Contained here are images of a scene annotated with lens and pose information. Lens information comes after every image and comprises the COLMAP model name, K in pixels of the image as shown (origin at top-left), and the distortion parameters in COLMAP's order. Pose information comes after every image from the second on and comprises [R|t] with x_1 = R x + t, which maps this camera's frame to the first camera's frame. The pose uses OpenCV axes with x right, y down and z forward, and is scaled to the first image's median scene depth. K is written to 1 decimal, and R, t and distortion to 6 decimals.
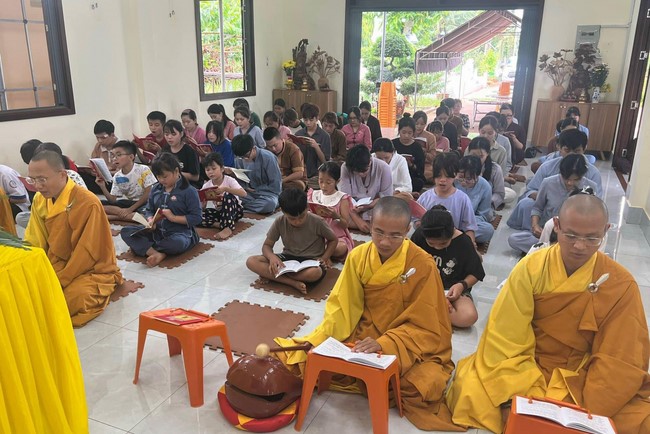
lens RADIAL K [[526.4, 0, 325.0], [0, 526.4, 217.0], [0, 0, 1]] dist [0.060170, -0.060580]
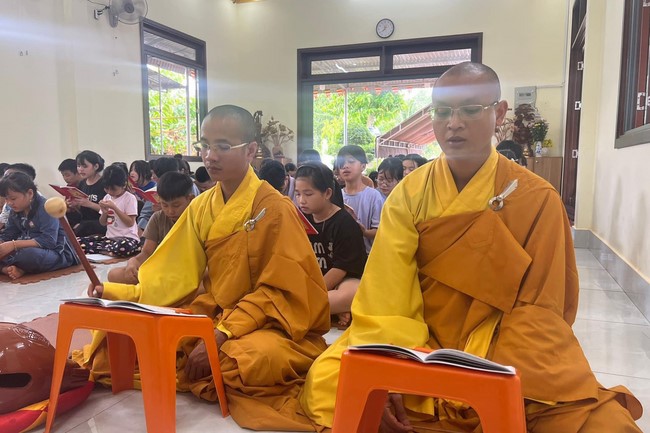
lens RADIAL K [[494.8, 0, 321.4], [0, 494.8, 225.0], [0, 0, 1]] dist [0.014428, -0.006381]
pose [[0.999585, -0.018639, 0.021949, 0.059293], [0.022257, 0.983738, -0.178223, 0.060609], [-0.018270, 0.178637, 0.983745, 0.085645]]
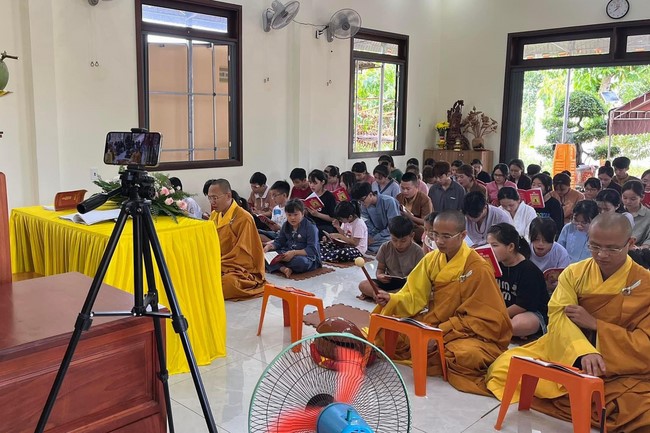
lens RADIAL K [[595.1, 0, 268.5], [0, 595.1, 201.9], [0, 0, 1]] dist [0.053177, -0.024743]
pose [[0.923303, 0.035603, -0.382418, 0.067504], [-0.097569, 0.984773, -0.143886, 0.048817], [0.371472, 0.170162, 0.912718, -0.127036]]
